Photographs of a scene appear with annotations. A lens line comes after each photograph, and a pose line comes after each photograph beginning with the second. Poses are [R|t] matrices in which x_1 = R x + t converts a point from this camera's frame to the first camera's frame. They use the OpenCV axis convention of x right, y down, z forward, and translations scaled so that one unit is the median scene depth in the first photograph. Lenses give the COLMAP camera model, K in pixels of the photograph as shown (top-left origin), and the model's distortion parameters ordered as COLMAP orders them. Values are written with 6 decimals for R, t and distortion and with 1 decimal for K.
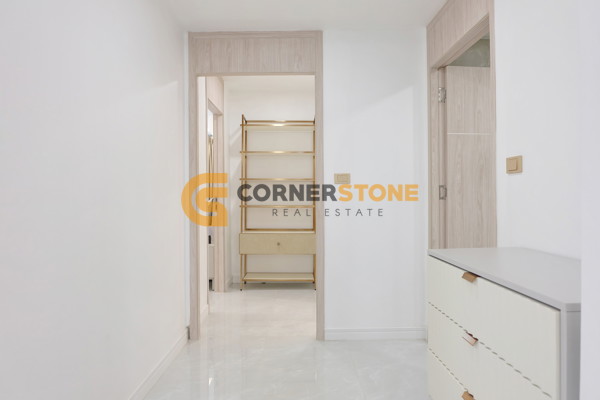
lens RADIAL K [[410.5, 0, 302.6], [0, 410.5, 194.4], [0, 0, 1]] dist [-0.066844, 0.092199]
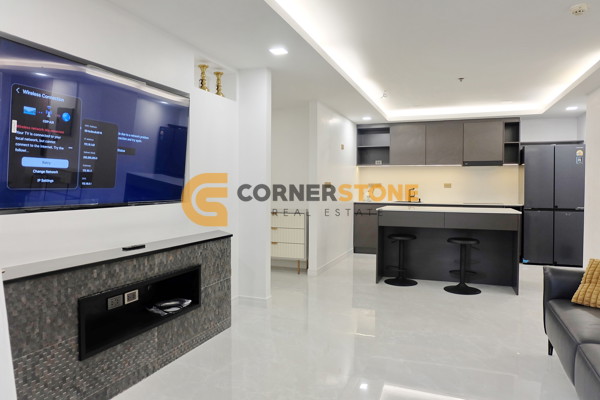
lens RADIAL K [[410.5, 0, 302.6], [0, 410.5, 194.4], [0, 0, 1]] dist [-0.066844, 0.092199]
pose [[0.360167, -0.011590, 0.932816, -1.597879], [-0.011835, 0.999786, 0.016991, -0.030585], [-0.932813, -0.017159, 0.359953, -0.356569]]
